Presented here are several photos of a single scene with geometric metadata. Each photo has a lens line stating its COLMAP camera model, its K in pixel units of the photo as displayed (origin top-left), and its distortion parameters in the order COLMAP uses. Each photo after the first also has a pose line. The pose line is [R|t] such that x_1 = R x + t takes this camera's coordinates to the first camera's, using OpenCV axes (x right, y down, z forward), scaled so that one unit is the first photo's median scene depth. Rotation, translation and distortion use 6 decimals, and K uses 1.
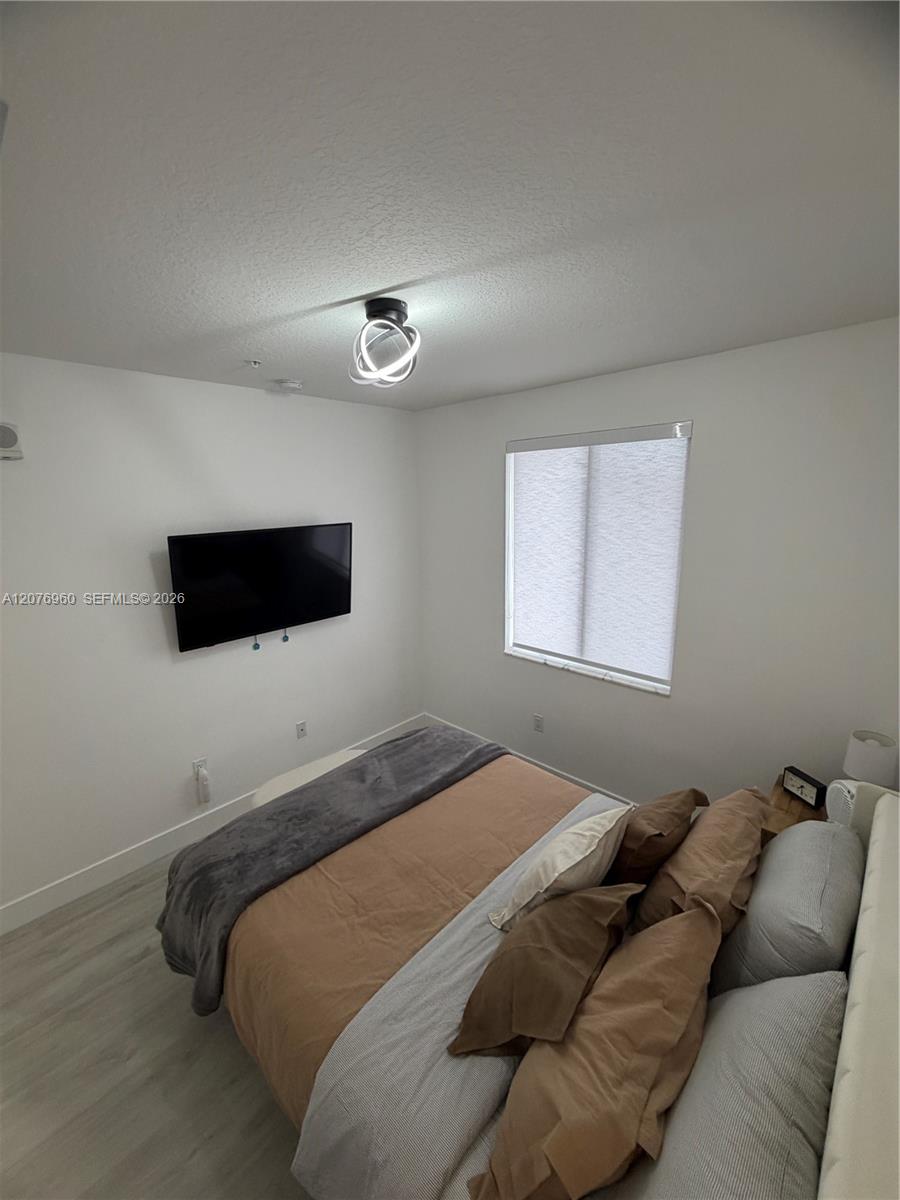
lens RADIAL K [[478.0, 0, 450.0], [0, 478.0, 595.5], [0, 0, 1]] dist [0.000787, -0.000259]
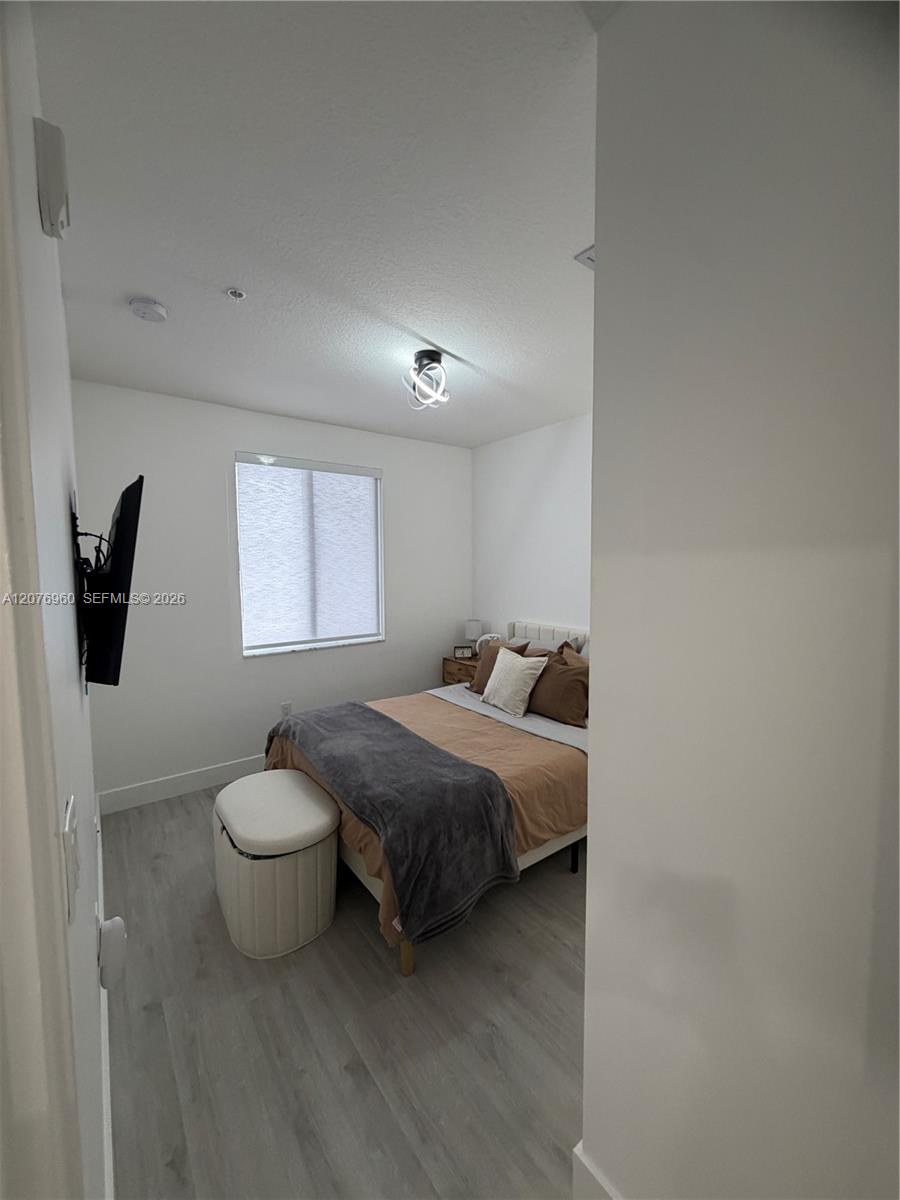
lens RADIAL K [[478.0, 0, 450.0], [0, 478.0, 595.5], [0, 0, 1]] dist [0.000787, -0.000259]
pose [[0.160723, -0.047031, 0.985878, -0.883626], [0.208187, 0.978006, 0.012716, 0.079171], [-0.964793, 0.203203, 0.166980, 0.435692]]
